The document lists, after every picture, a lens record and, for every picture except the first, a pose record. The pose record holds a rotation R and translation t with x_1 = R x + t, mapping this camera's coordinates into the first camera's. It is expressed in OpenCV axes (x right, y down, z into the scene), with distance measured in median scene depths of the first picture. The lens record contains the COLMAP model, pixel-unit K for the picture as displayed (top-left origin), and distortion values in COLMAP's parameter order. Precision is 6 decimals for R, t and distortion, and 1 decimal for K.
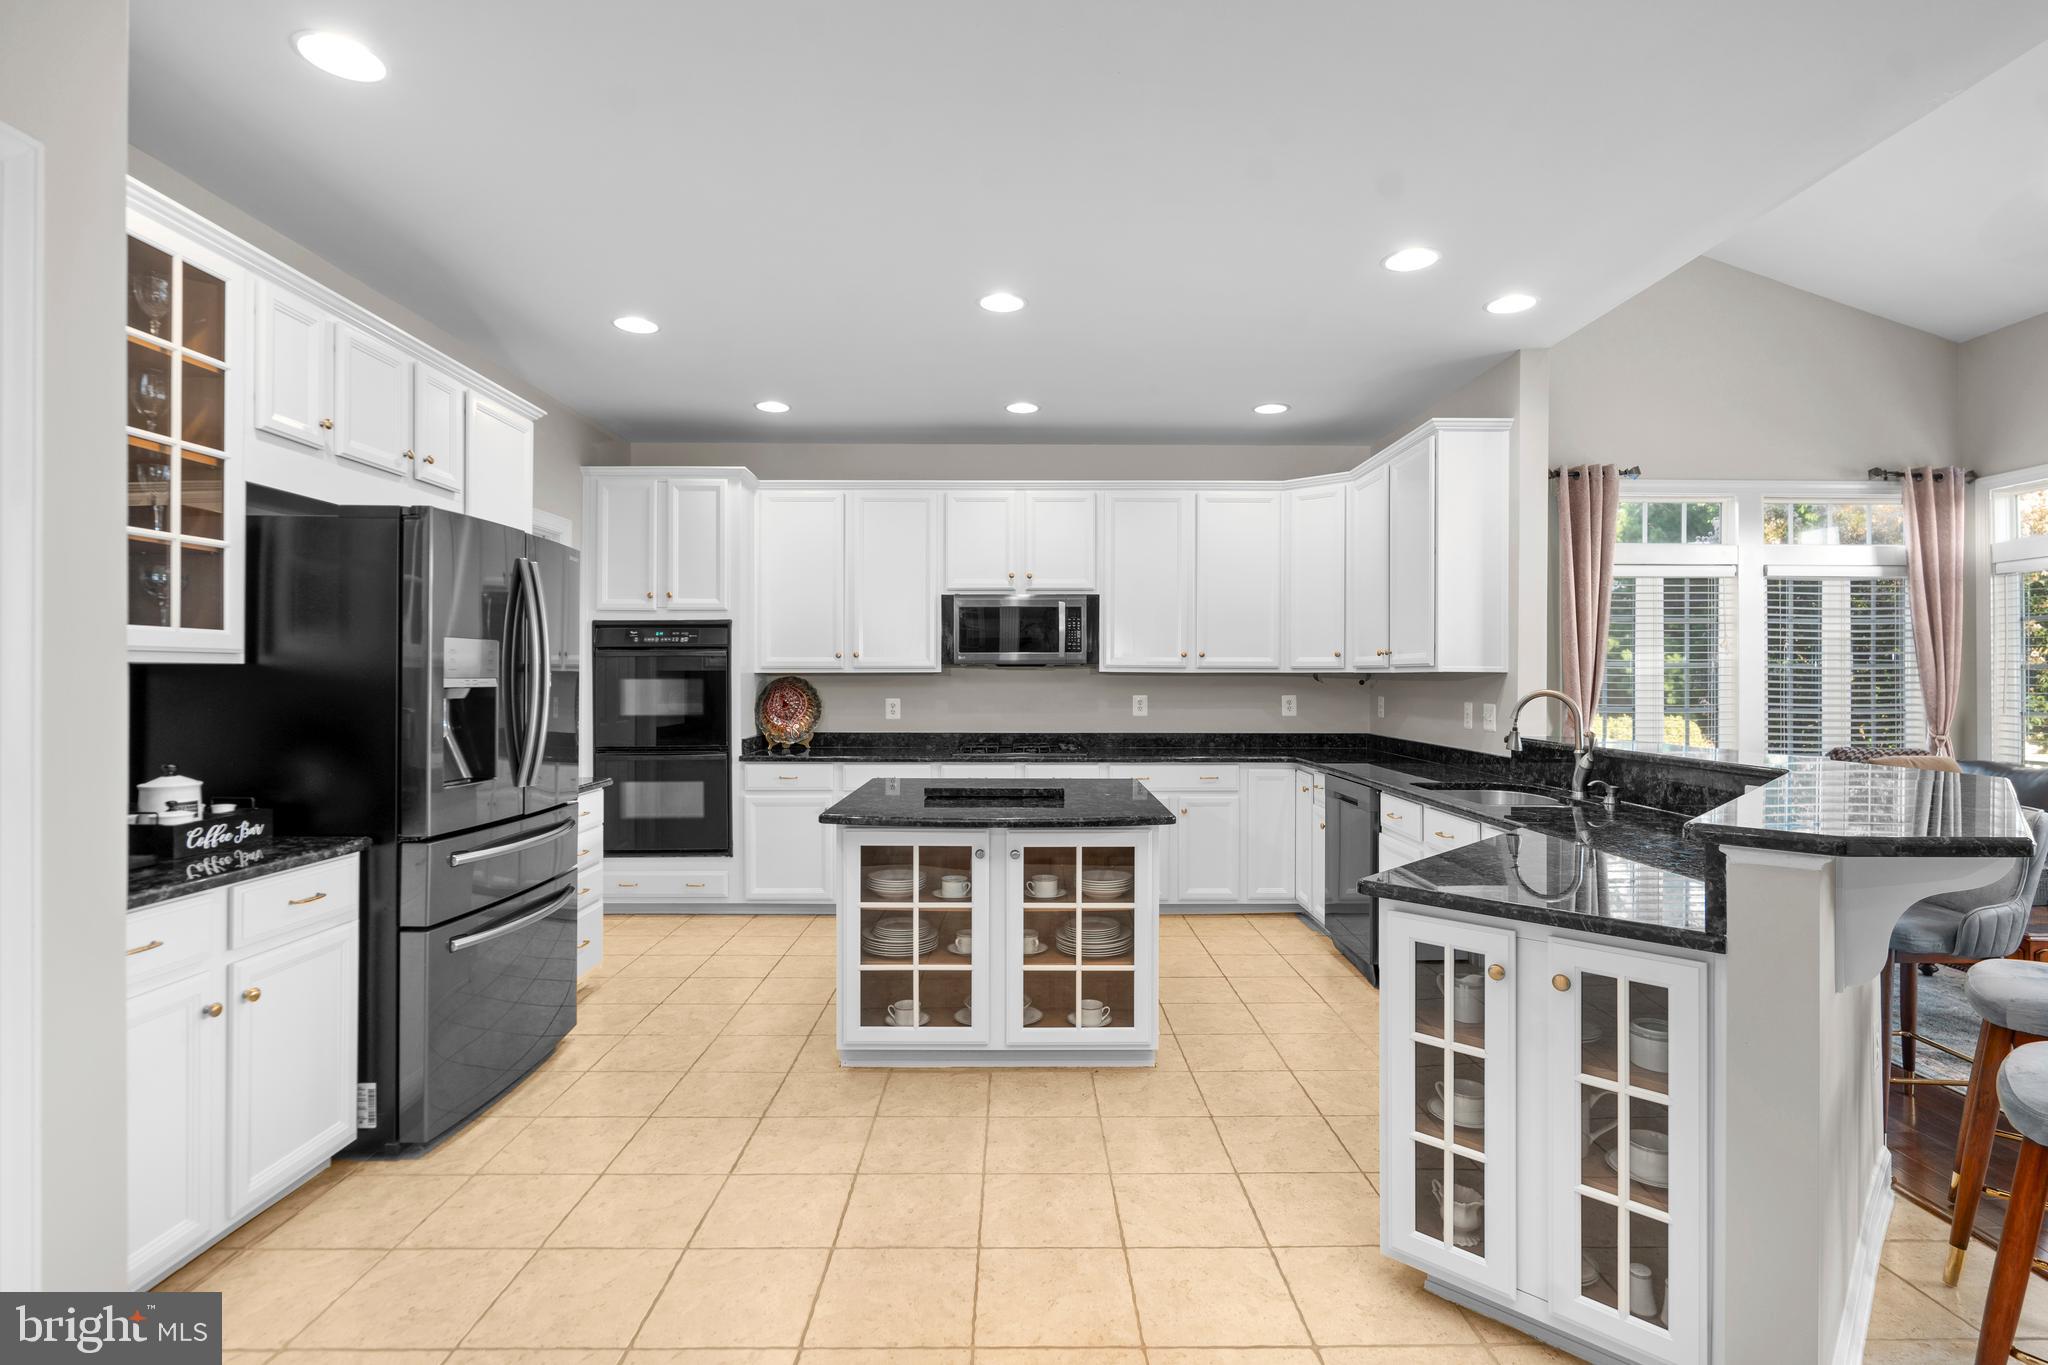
lens RADIAL K [[969.6, 0, 1021.9], [0, 969.6, 677.8], [0, 0, 1]] dist [-0.000271, -0.000921]
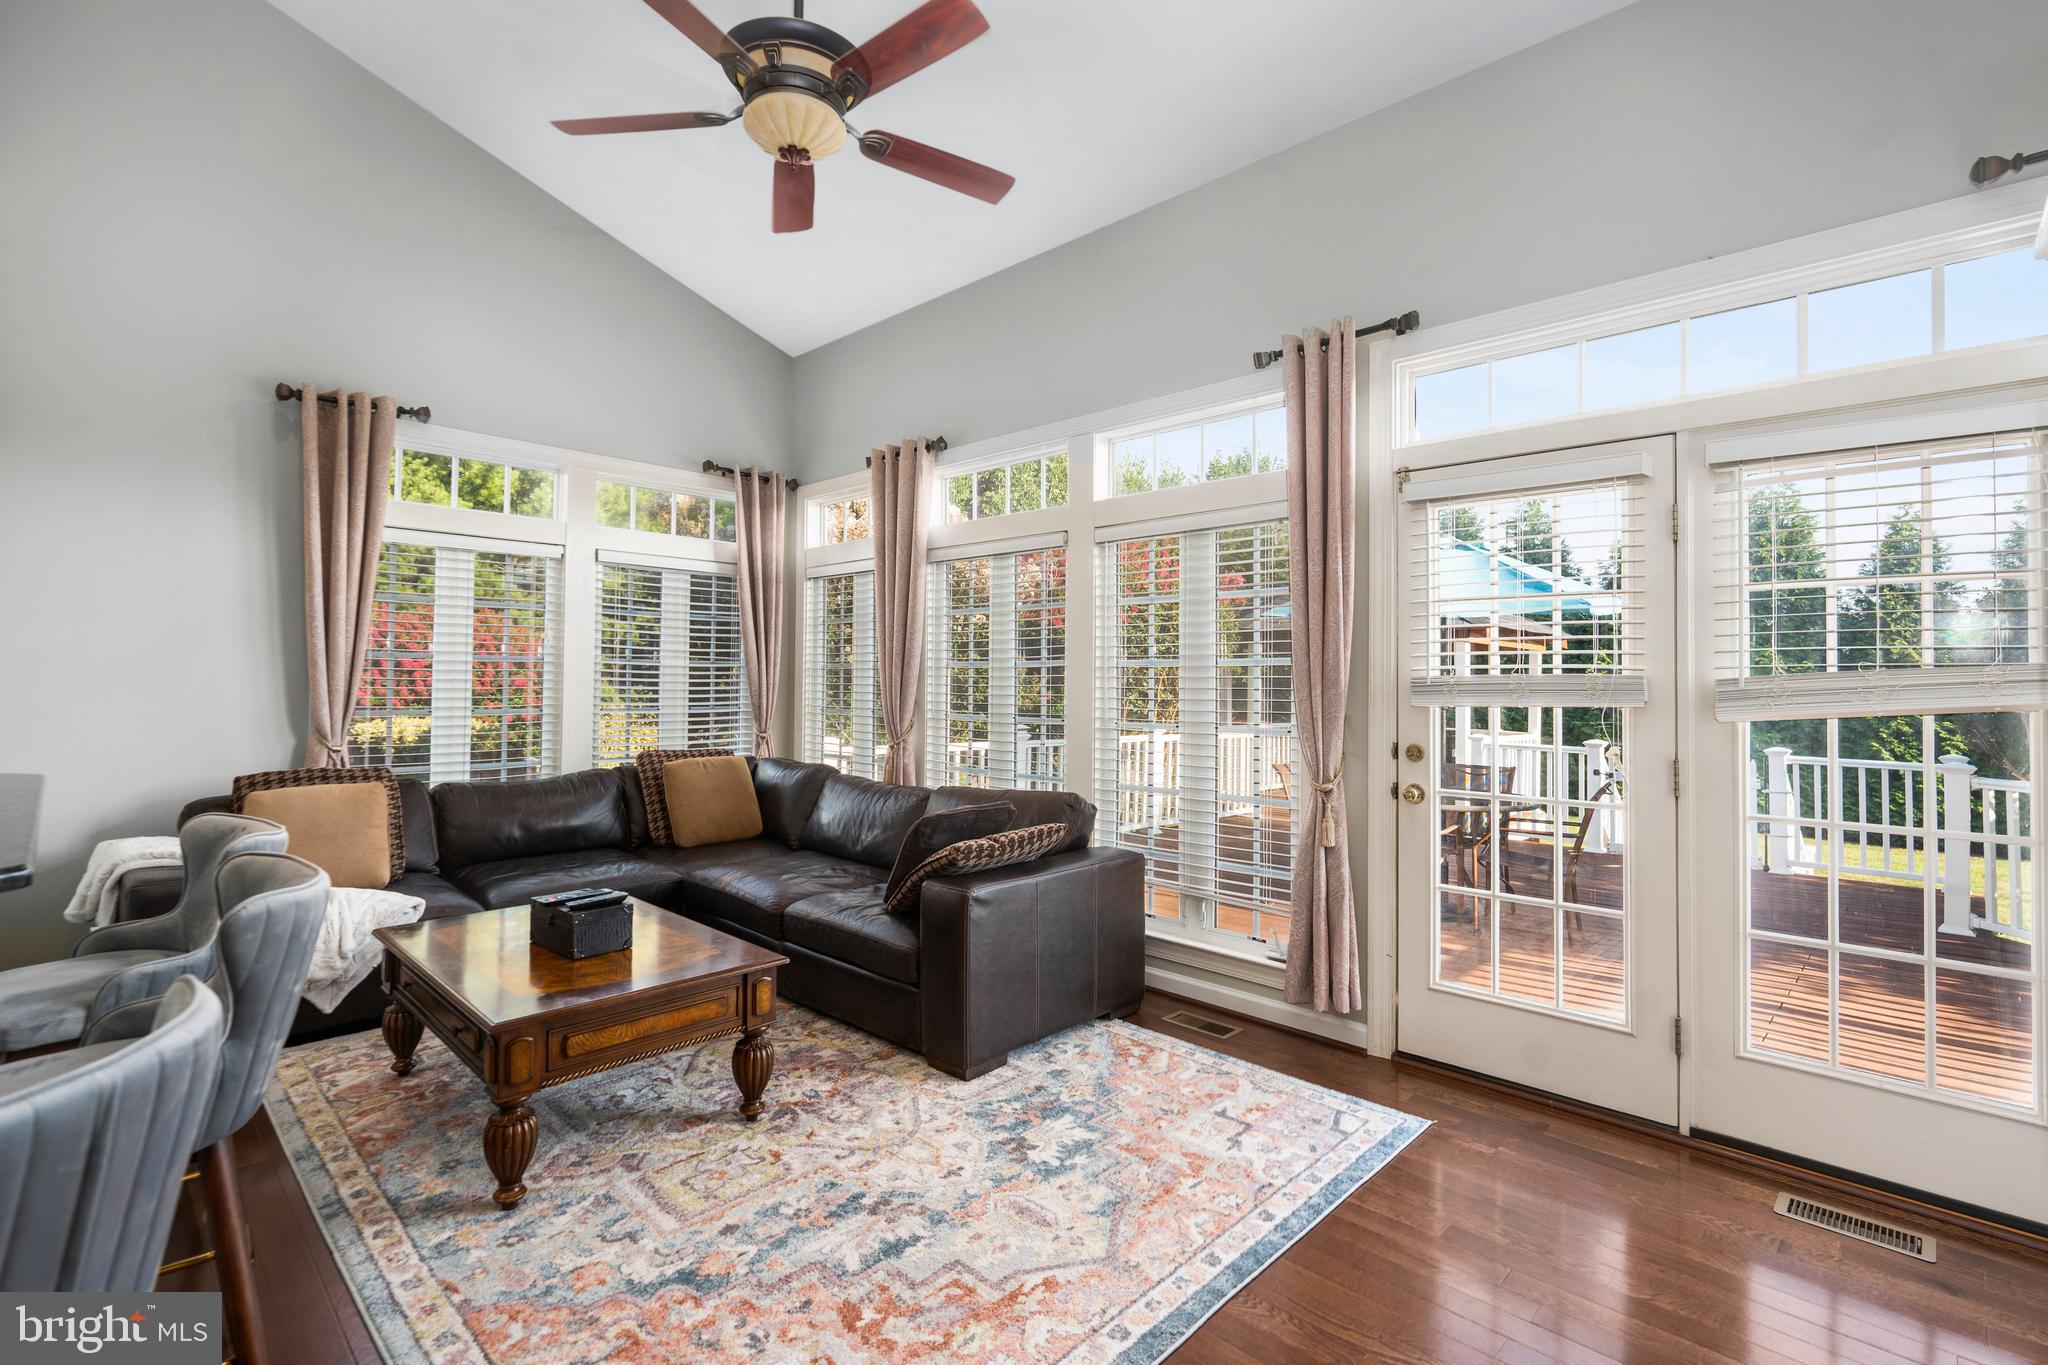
lens RADIAL K [[930.4, 0, 1016.9], [0, 930.4, 657.3], [0, 0, 1]] dist [-0.000690, 0.000639]
pose [[0.706204, 0.020092, 0.707723, 0.626346], [-0.007251, 0.999750, -0.021147, -0.001145], [-0.707971, 0.009802, 0.706174, 0.169618]]
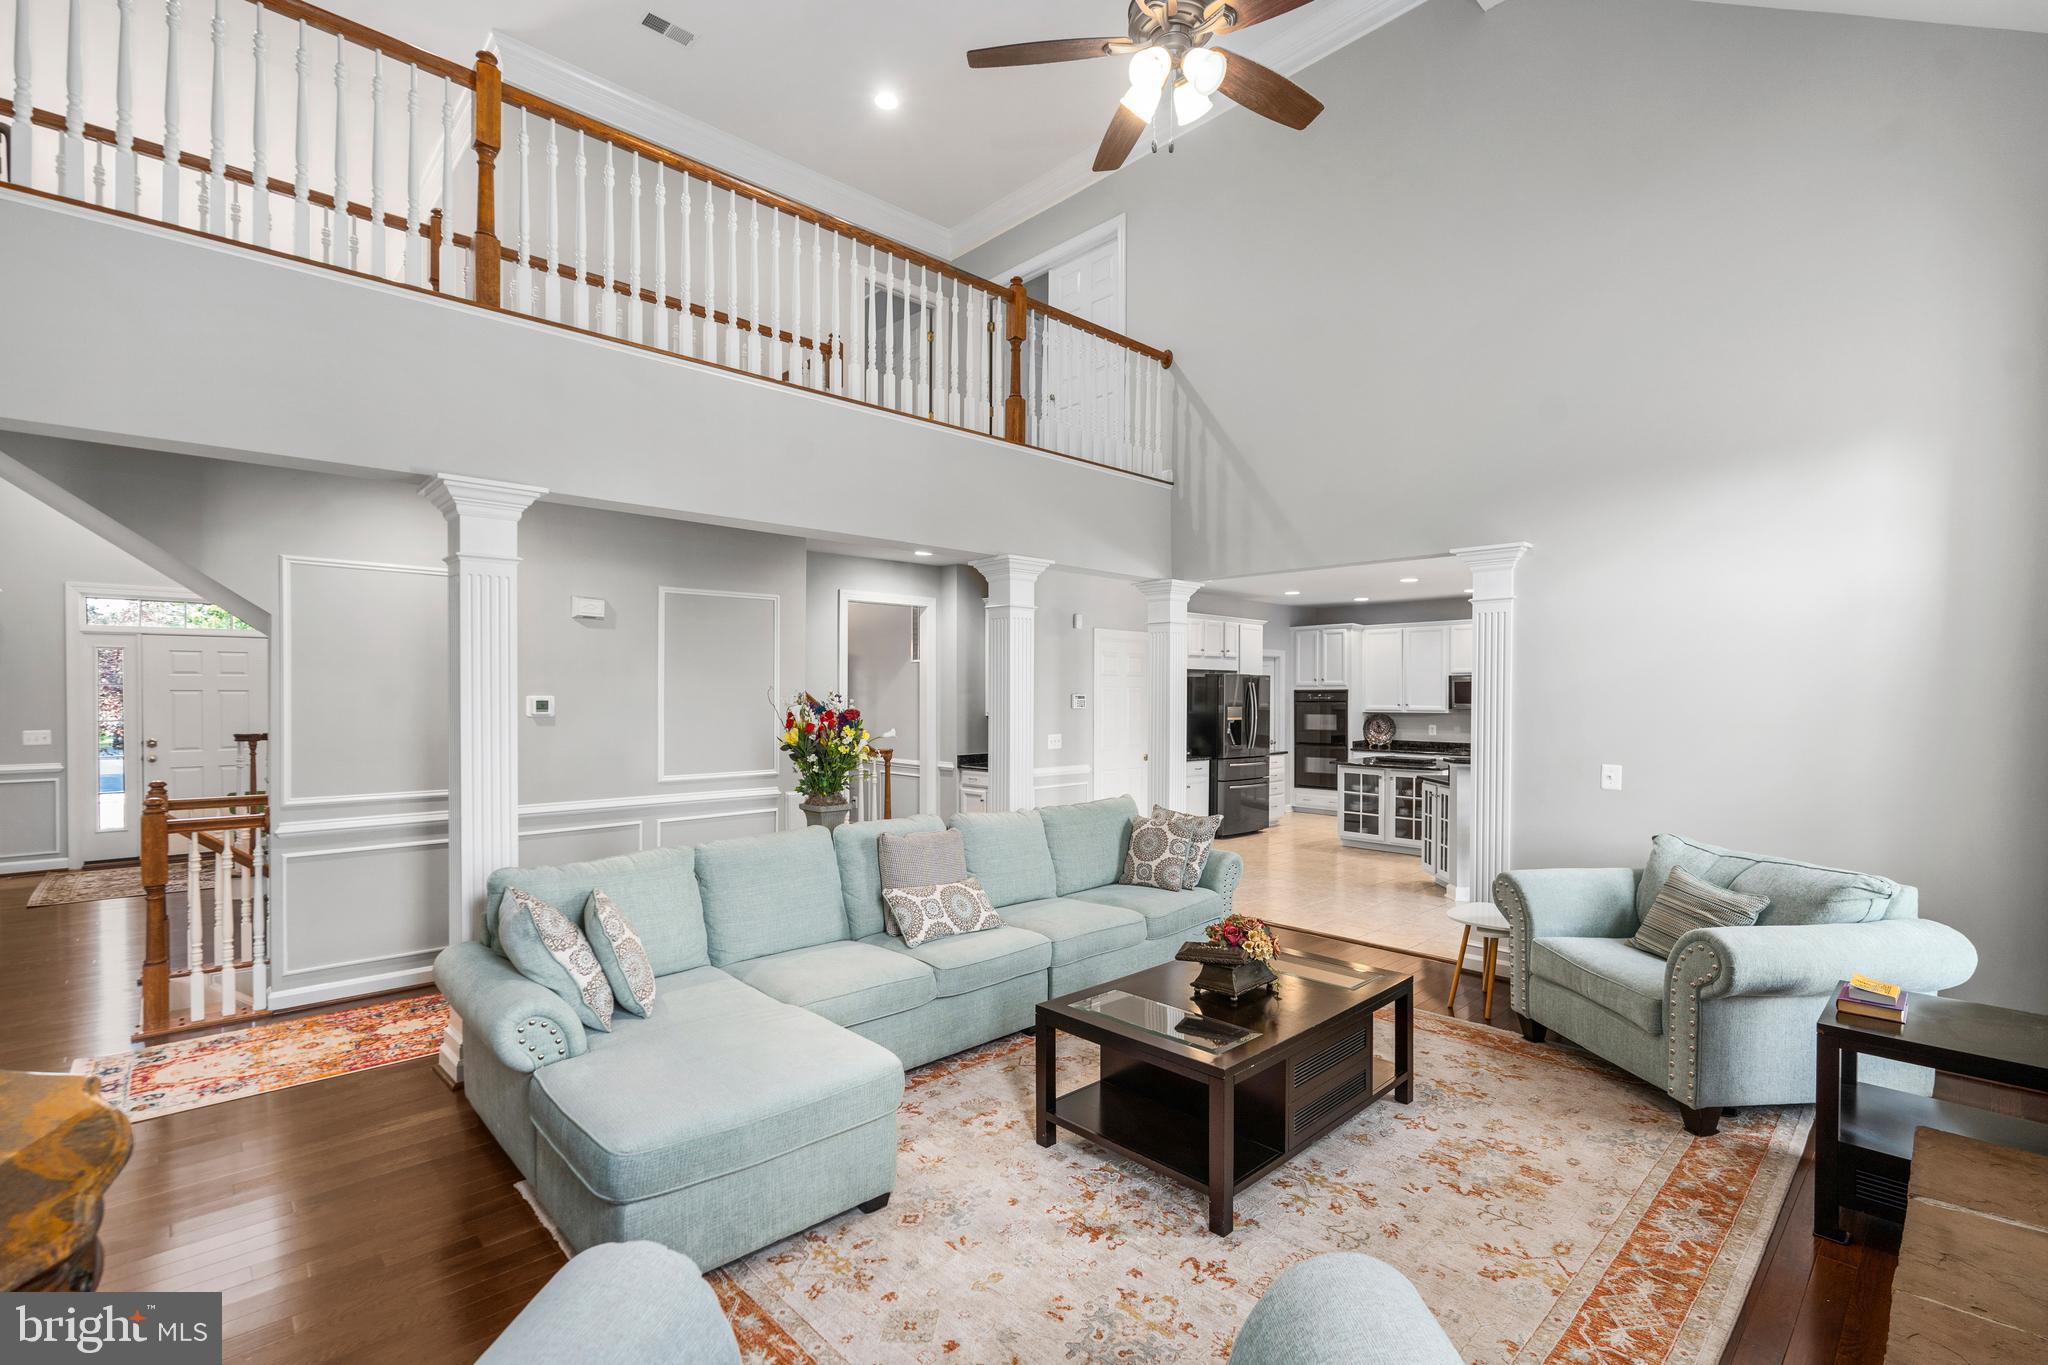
lens RADIAL K [[930.4, 0, 1025.0], [0, 930.4, 709.4], [0, 0, 1]] dist [-0.000690, 0.000639]
pose [[0.685111, 0.012381, -0.728333, 1.025372], [-0.001268, 0.999874, 0.015805, -0.059989], [0.728437, -0.009905, 0.685041, -1.406641]]
